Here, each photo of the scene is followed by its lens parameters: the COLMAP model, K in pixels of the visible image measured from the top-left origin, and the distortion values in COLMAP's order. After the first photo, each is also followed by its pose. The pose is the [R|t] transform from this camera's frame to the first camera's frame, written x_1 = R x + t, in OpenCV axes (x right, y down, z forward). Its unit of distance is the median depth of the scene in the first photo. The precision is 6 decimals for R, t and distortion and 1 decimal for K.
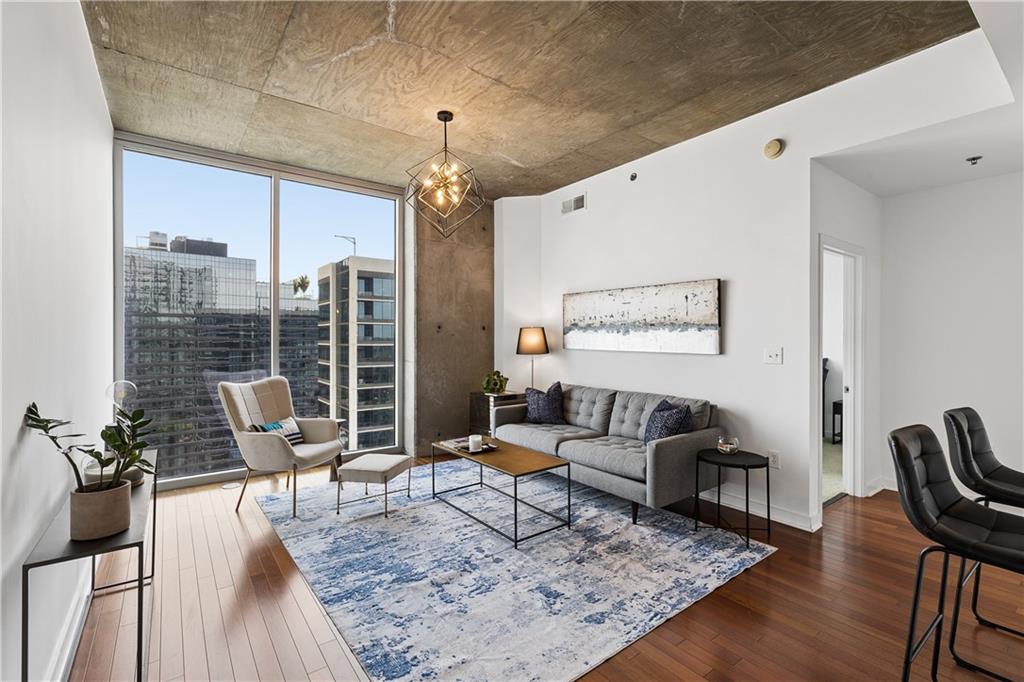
lens RADIAL K [[458.0, 0, 512.9], [0, 458.0, 339.3], [0, 0, 1]] dist [0.008767, -0.002464]
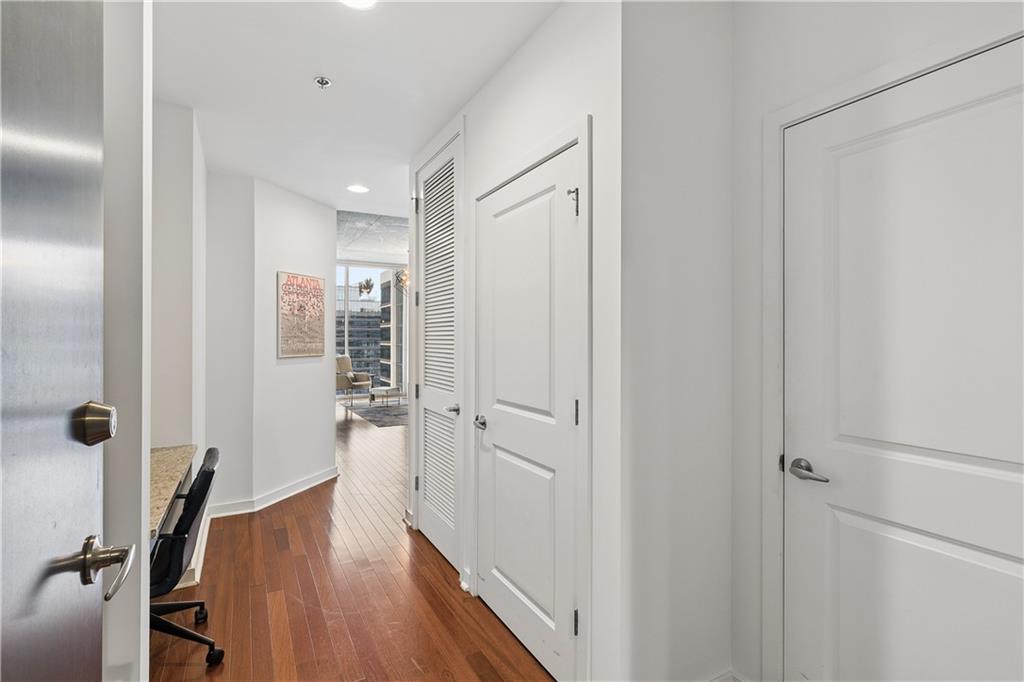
lens RADIAL K [[486.5, 0, 509.2], [0, 486.5, 335.5], [0, 0, 1]] dist [0.000522, 0.001075]
pose [[0.989307, 0.000481, -0.145848, 0.547689], [-0.001843, 0.999956, -0.009202, 0.003558], [0.145838, 0.009373, 0.989264, -1.103036]]
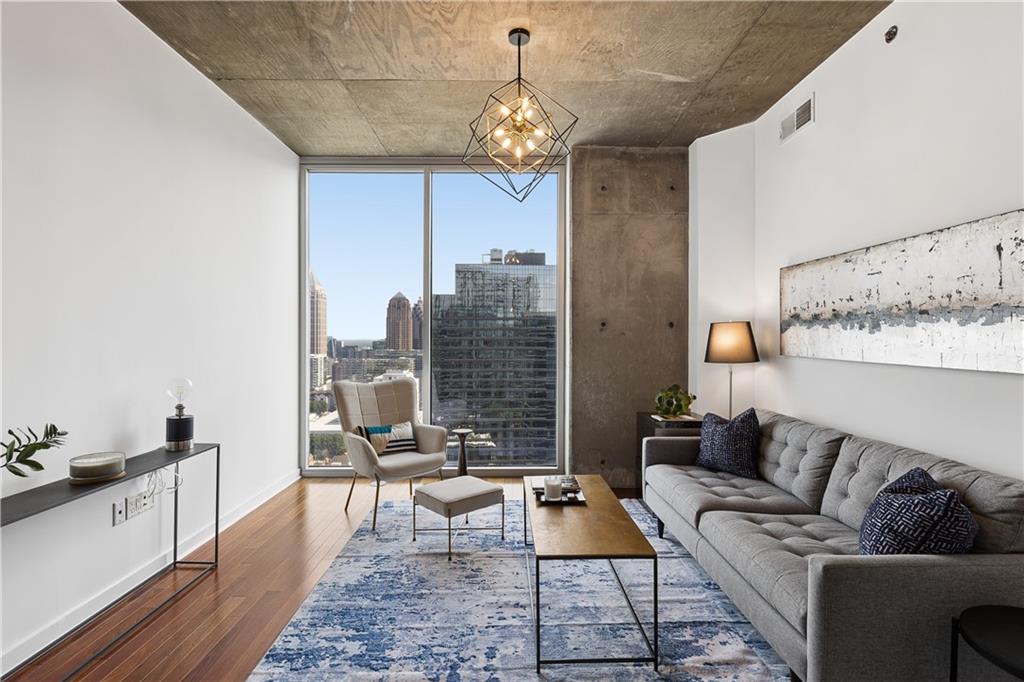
lens RADIAL K [[486.5, 0, 511.3], [0, 486.5, 339.1], [0, 0, 1]] dist [0.000522, 0.001075]
pose [[0.804894, 0.002339, -0.593414, 0.213963], [-0.003086, 0.999995, -0.000245, -0.000310], [0.593411, 0.002028, 0.804897, 0.253207]]
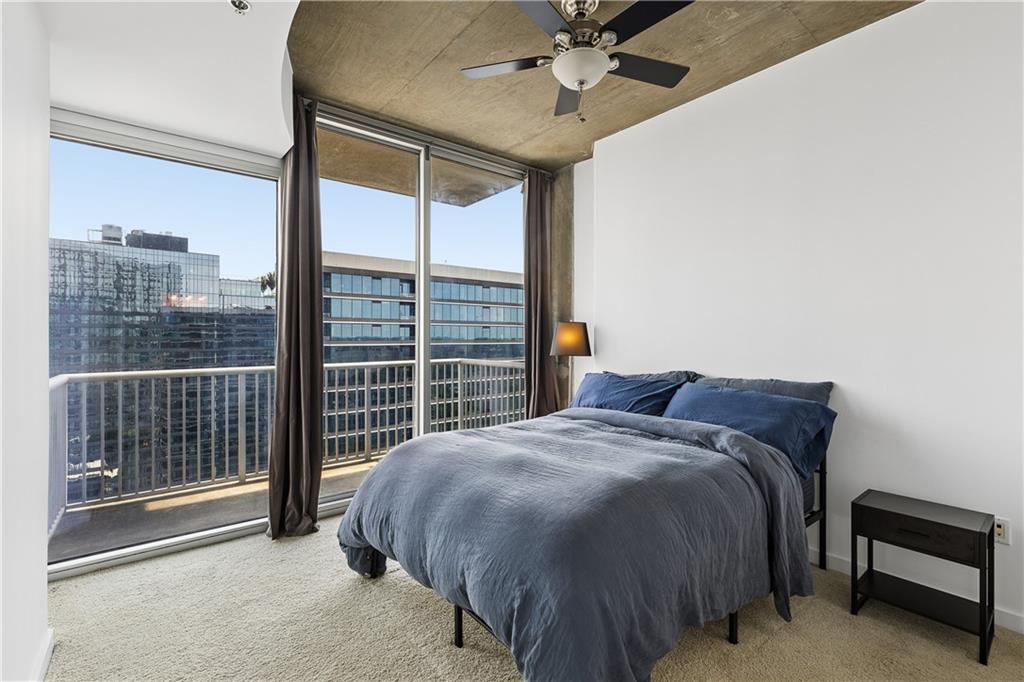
lens RADIAL K [[458.0, 0, 513.4], [0, 458.0, 337.4], [0, 0, 1]] dist [0.008767, -0.002464]
pose [[0.999473, -0.000305, 0.032455, 0.485428], [0.000428, 0.999993, -0.003802, 0.002401], [-0.032453, 0.003814, 0.999466, 0.833897]]
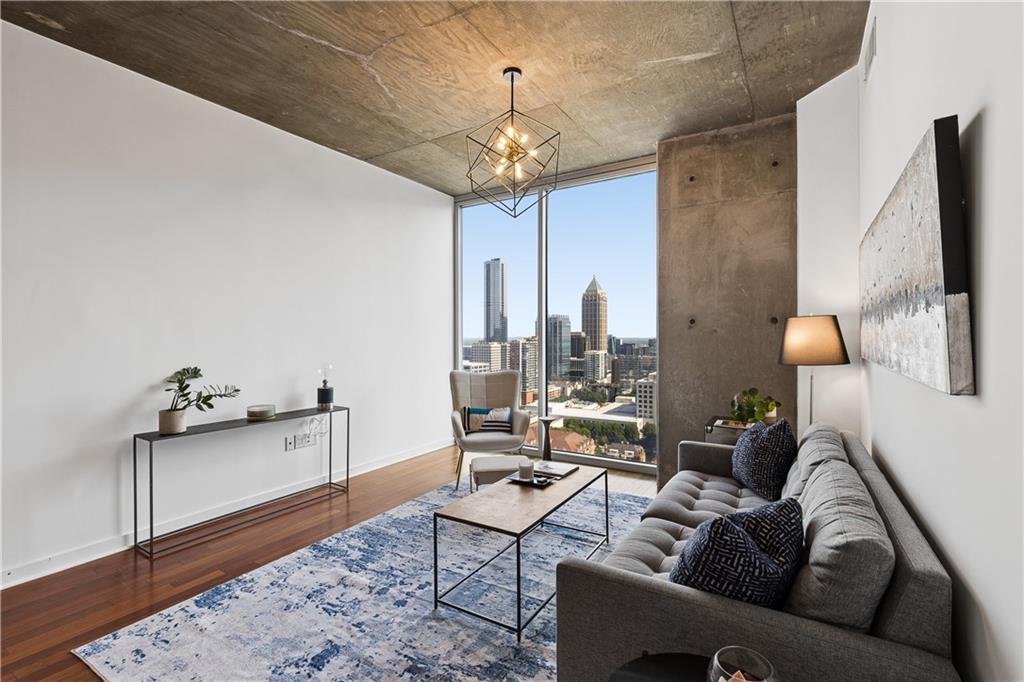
lens RADIAL K [[458.0, 0, 515.2], [0, 458.0, 335.9], [0, 0, 1]] dist [0.008767, -0.002464]
pose [[0.364275, -0.001482, -0.931290, 0.447607], [-0.000916, 0.999998, -0.001950, -0.000982], [0.931291, 0.001563, 0.364273, 0.484525]]
